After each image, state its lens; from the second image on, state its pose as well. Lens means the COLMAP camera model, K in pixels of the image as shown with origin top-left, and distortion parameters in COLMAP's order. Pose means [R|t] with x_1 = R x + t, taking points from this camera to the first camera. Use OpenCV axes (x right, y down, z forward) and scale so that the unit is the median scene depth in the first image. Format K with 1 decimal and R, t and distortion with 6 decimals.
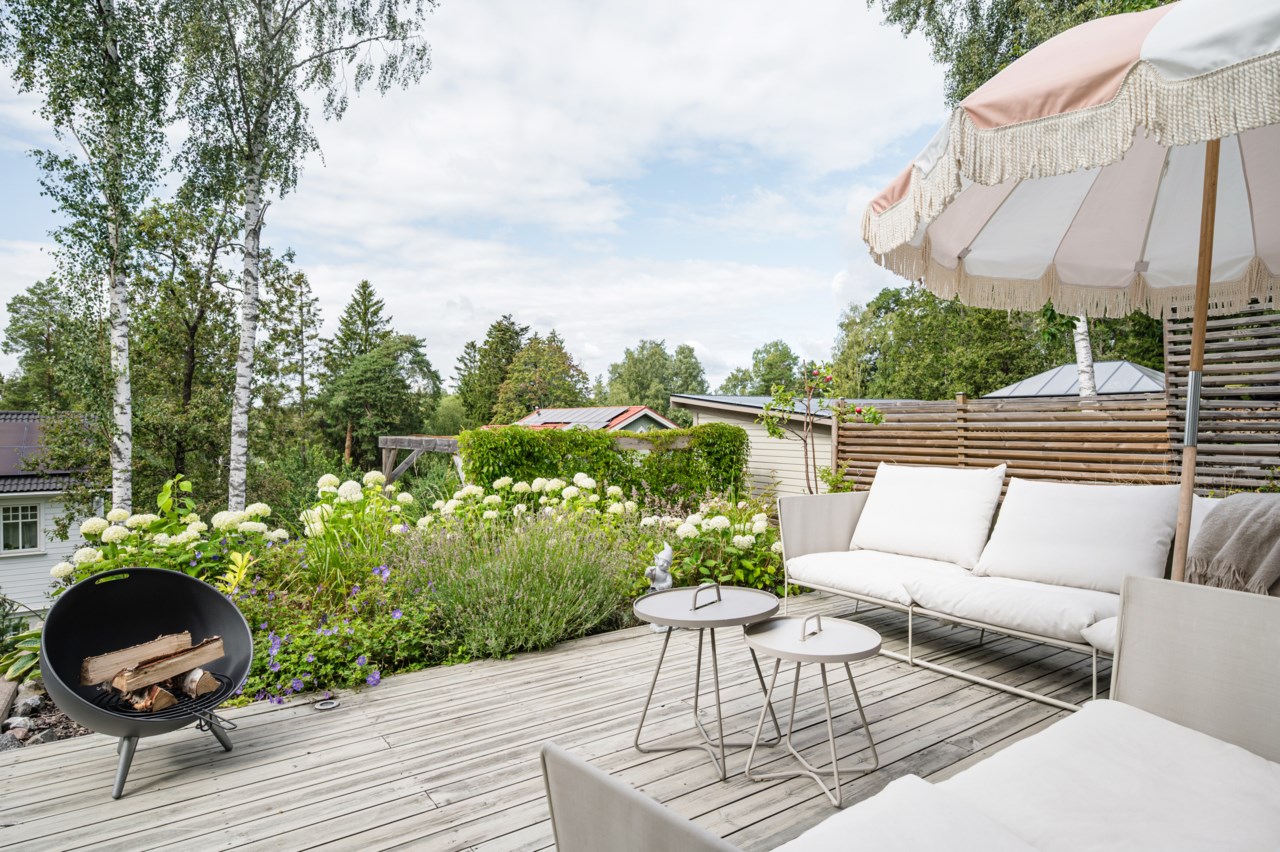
lens RADIAL K [[734.9, 0, 640.0], [0, 734.9, 426.0], [0, 0, 1]] dist [0.005214, 0.000112]
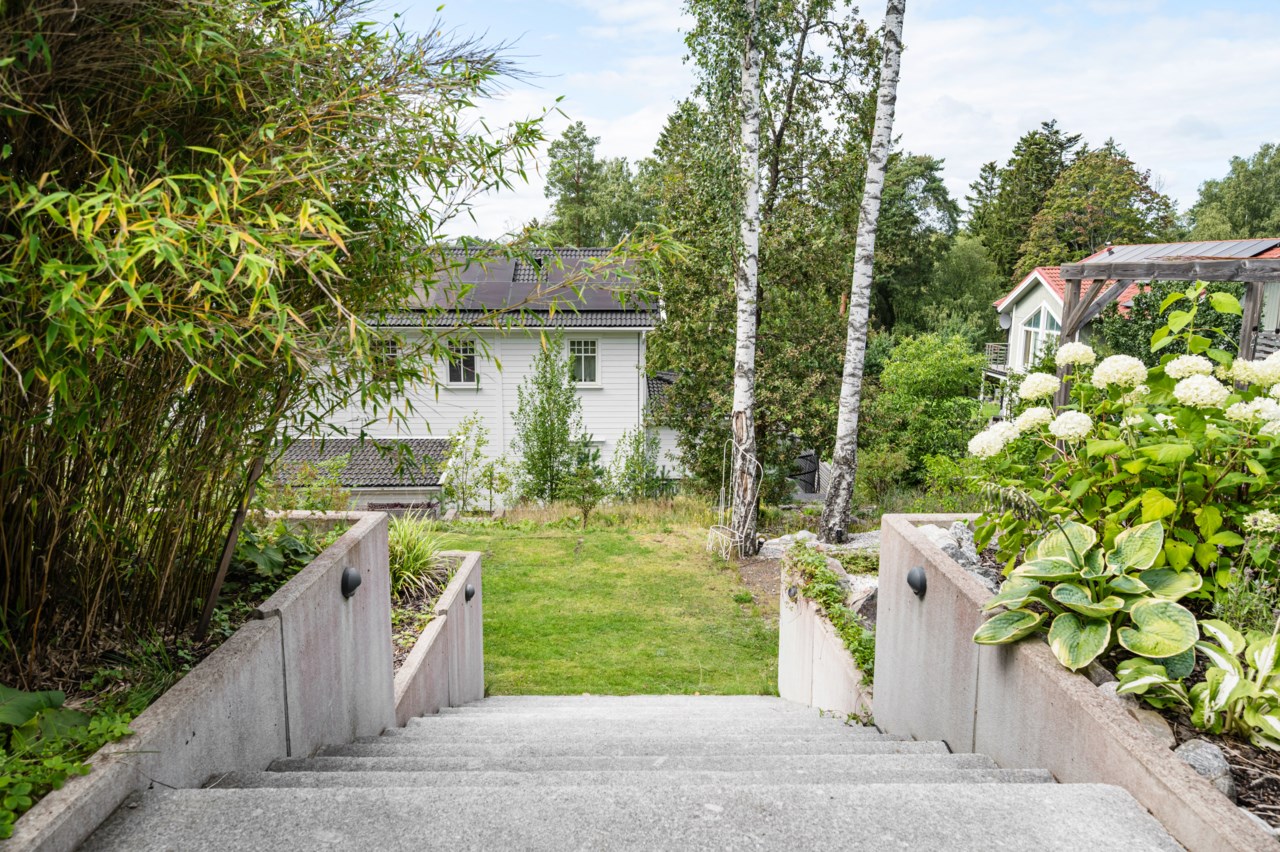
lens RADIAL K [[842.8, 0, 640.0], [0, 842.8, 426.0], [0, 0, 1]] dist [-0.002016, 0.005232]
pose [[0.833194, 0.106392, -0.542650, -0.034963], [-0.007541, 0.983412, 0.181230, 0.003500], [0.552930, -0.146907, 0.820175, 0.016710]]
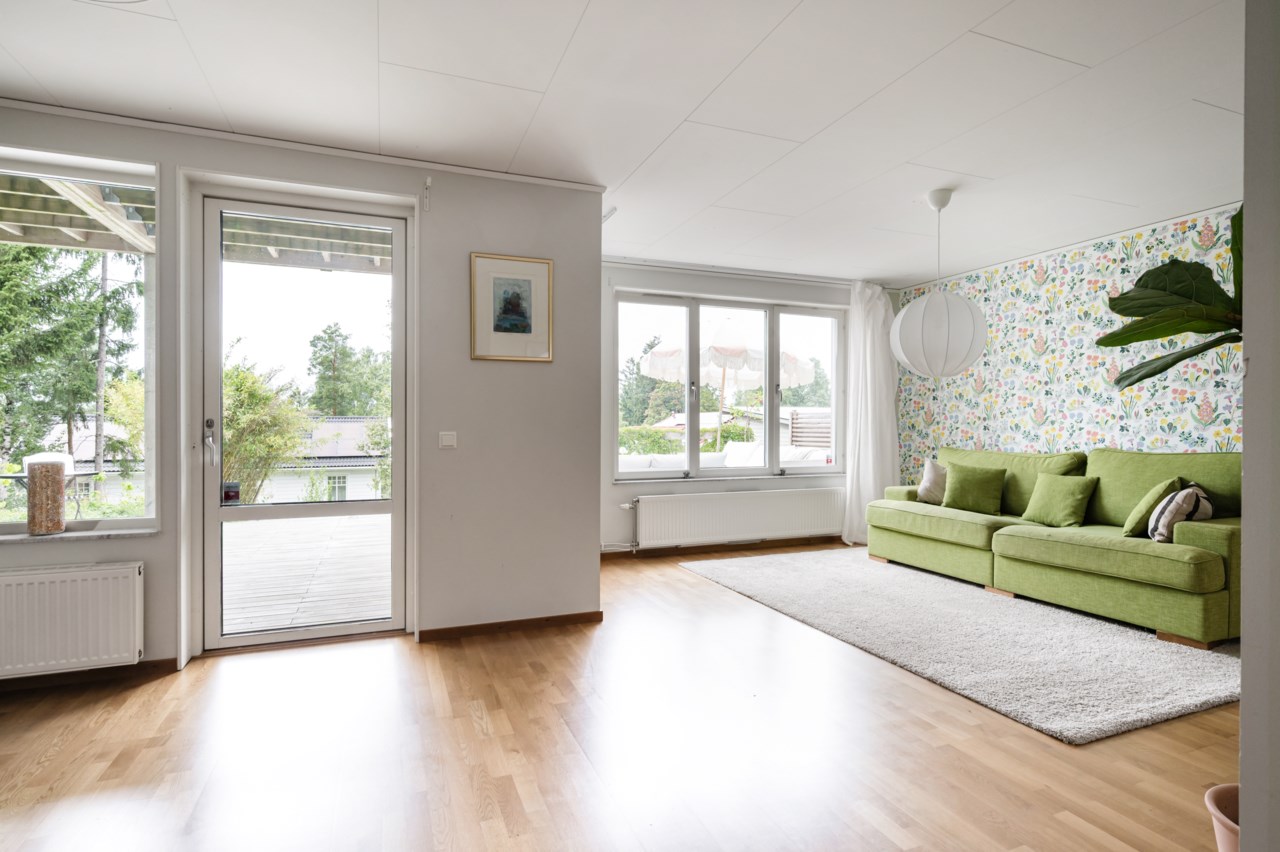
lens RADIAL K [[649.4, 0, 640.0], [0, 649.4, 426.0], [0, 0, 1]] dist [-0.000563, -0.000061]
pose [[0.976372, 0.000722, -0.216094, 0.029560], [-0.001113, 0.999998, -0.001687, 0.000763], [0.216092, 0.001888, 0.976371, -0.066488]]
